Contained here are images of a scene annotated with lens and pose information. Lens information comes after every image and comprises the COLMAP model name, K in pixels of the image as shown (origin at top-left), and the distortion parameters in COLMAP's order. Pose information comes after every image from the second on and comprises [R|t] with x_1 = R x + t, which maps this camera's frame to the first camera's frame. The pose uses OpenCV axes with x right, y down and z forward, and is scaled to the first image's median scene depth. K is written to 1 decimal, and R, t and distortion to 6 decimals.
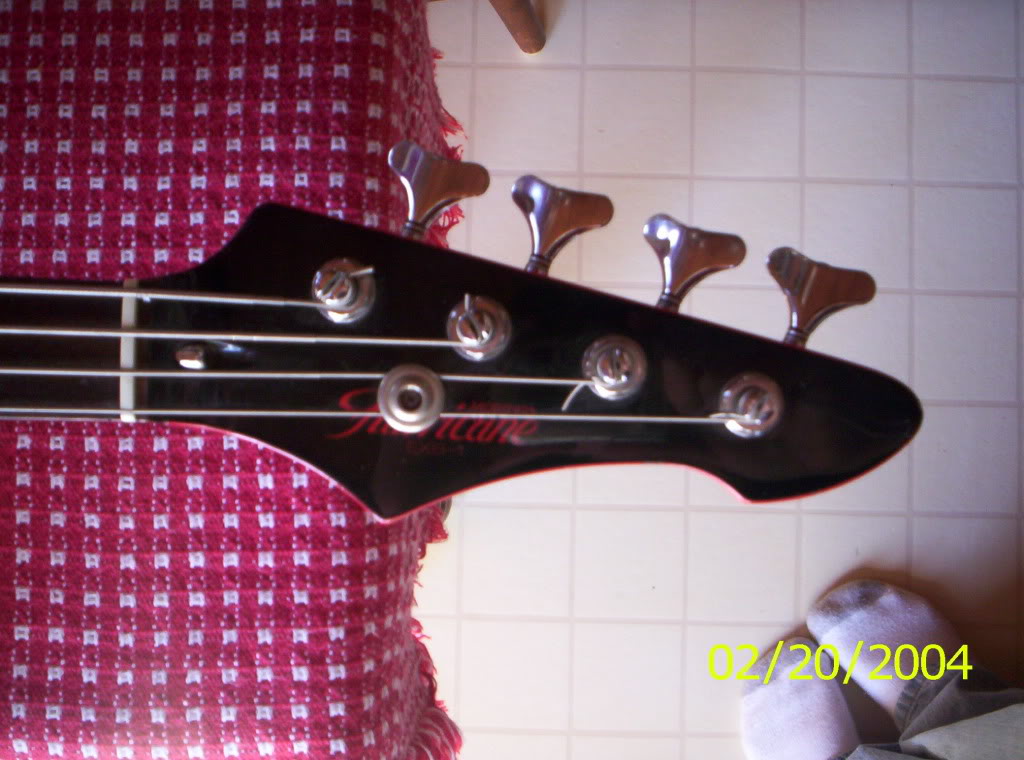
lens RADIAL K [[1088.0, 0, 512.0], [0, 1088.0, 380.0], [0, 0, 1]] dist [-0.113287, 0.024326]
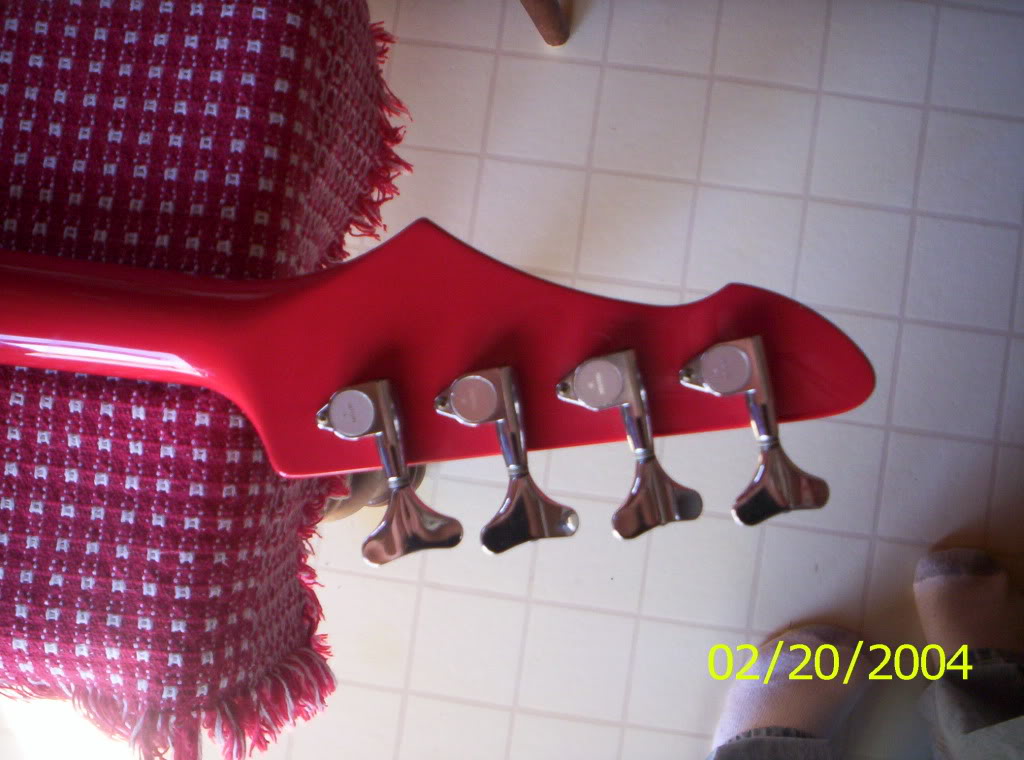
lens RADIAL K [[1088.0, 0, 512.0], [0, 1088.0, 380.0], [0, 0, 1]] dist [-0.113287, 0.024326]
pose [[0.991892, 0.115149, -0.053775, 0.203267], [-0.114491, 0.993308, 0.015179, 0.001107], [0.055163, -0.008899, 0.998438, -0.070313]]
